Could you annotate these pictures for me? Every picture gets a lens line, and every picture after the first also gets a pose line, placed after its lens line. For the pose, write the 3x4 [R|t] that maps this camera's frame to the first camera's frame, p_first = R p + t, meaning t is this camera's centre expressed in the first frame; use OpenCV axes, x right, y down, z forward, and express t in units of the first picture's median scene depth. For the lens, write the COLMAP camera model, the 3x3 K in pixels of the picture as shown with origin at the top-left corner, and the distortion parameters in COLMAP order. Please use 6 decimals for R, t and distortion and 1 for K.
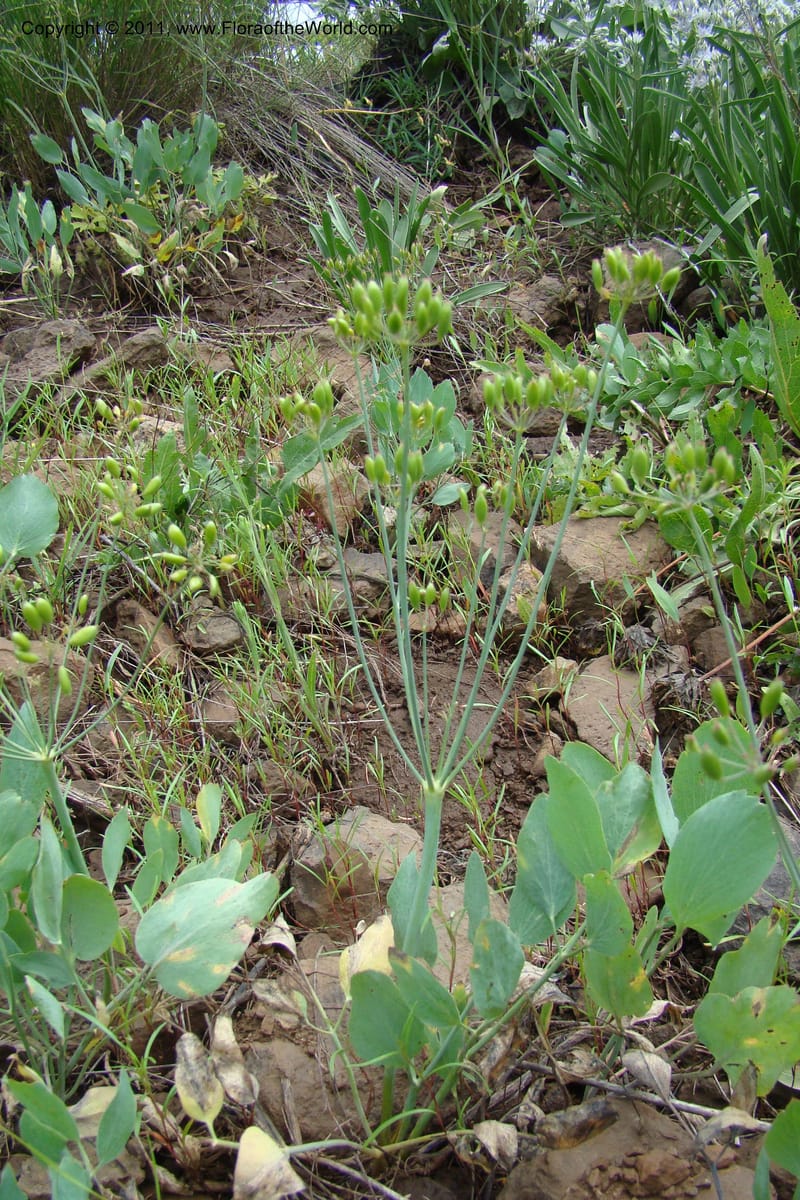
lens RADIAL K [[1095.9, 0, 400.0], [0, 1095.9, 600.0], [0, 0, 1]] dist [-0.178852, 0.097316]
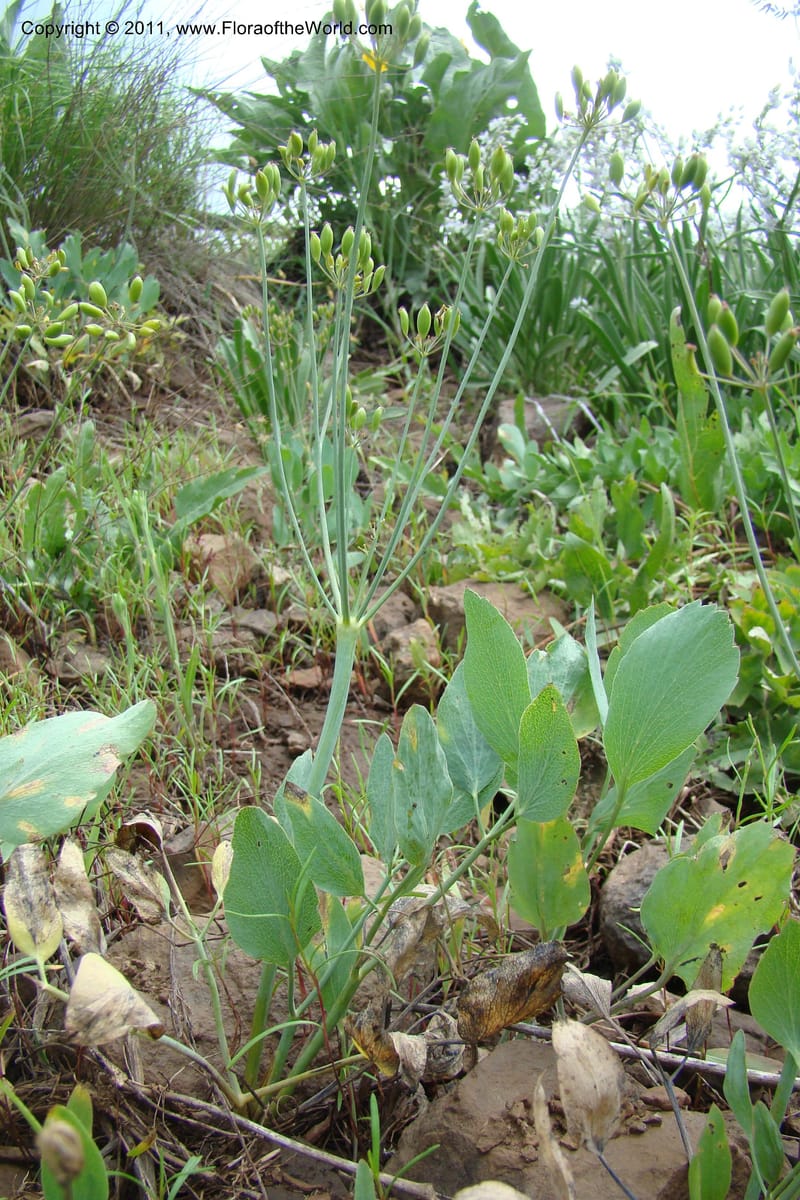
lens RADIAL K [[1090.7, 0, 400.0], [0, 1090.7, 600.0], [0, 0, 1]] dist [-0.179336, 0.116982]
pose [[0.988972, 0.093482, 0.114876, -0.014647], [-0.066544, 0.973400, -0.219238, 0.164384], [-0.132315, 0.209176, 0.968885, 0.070244]]
